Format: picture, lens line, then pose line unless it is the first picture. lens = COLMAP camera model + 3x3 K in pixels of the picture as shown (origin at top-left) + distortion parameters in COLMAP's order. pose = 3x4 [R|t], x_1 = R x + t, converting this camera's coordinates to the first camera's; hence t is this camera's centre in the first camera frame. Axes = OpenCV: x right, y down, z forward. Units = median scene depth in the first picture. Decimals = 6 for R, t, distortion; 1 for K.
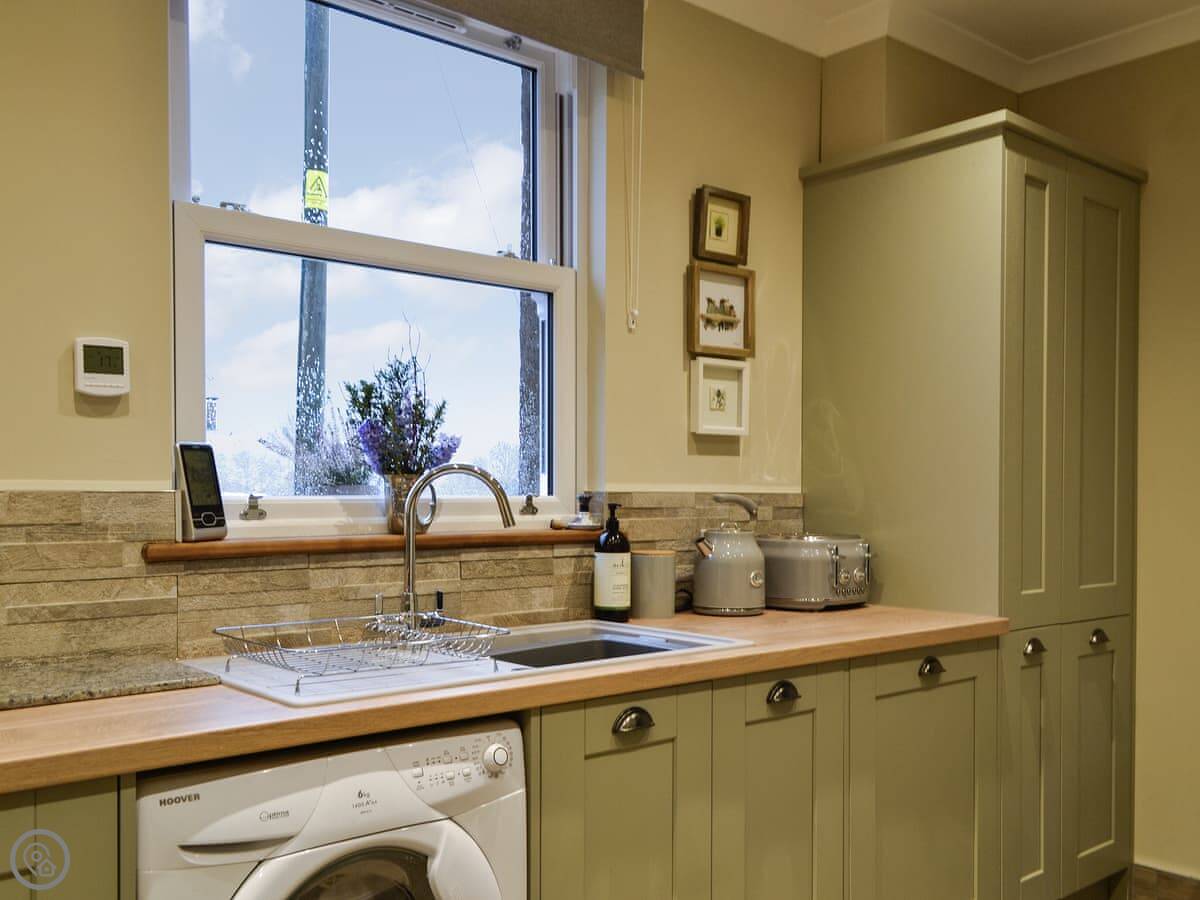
lens RADIAL K [[1006.0, 0, 634.6], [0, 1006.0, 514.1], [0, 0, 1]] dist [0.034864, -0.002129]
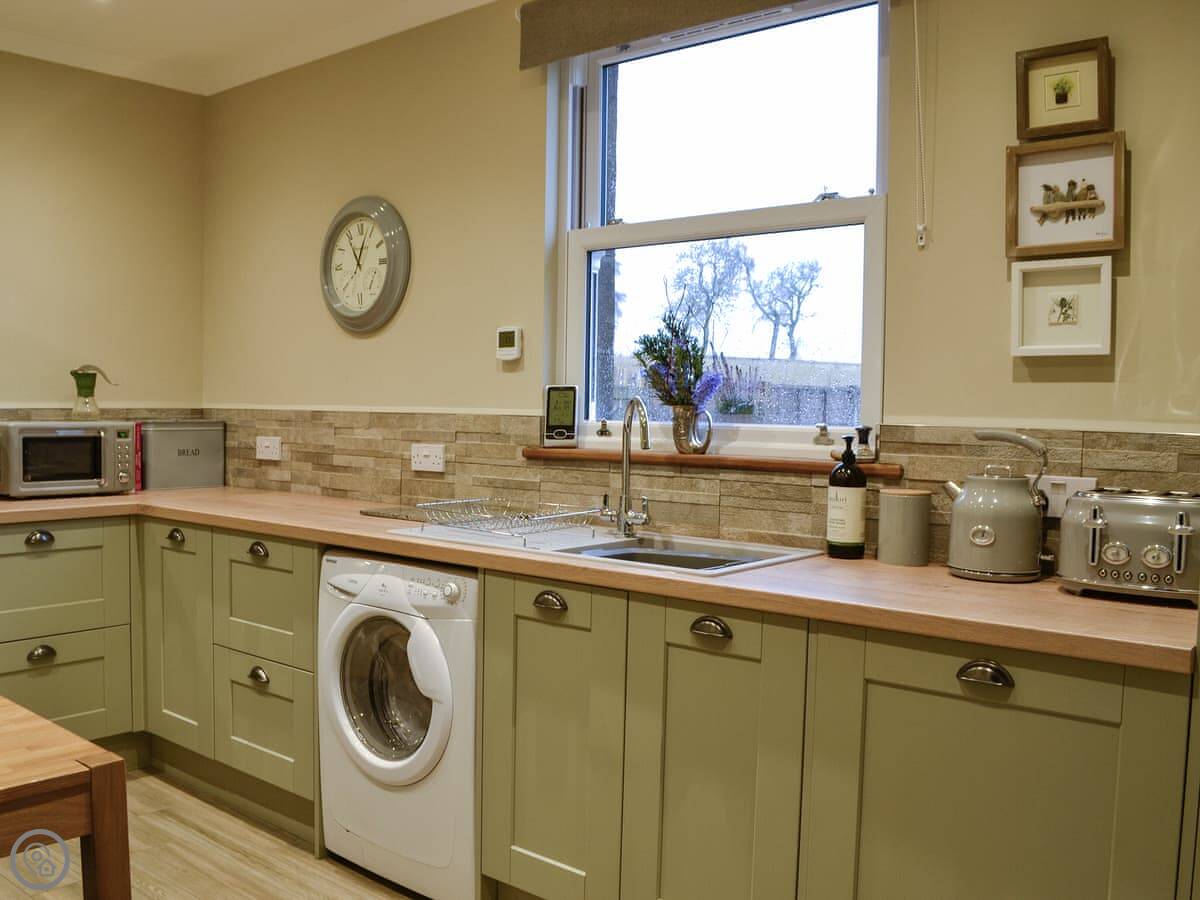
lens RADIAL K [[1113.2, 0, 600.0], [0, 1113.2, 450.0], [0, 0, 1]] dist [-0.034889, -0.002127]
pose [[0.208941, 0.044102, -0.976933, 1.071871], [-0.036559, 0.998637, 0.037263, -0.031034], [0.977245, 0.027929, 0.210268, 0.592619]]
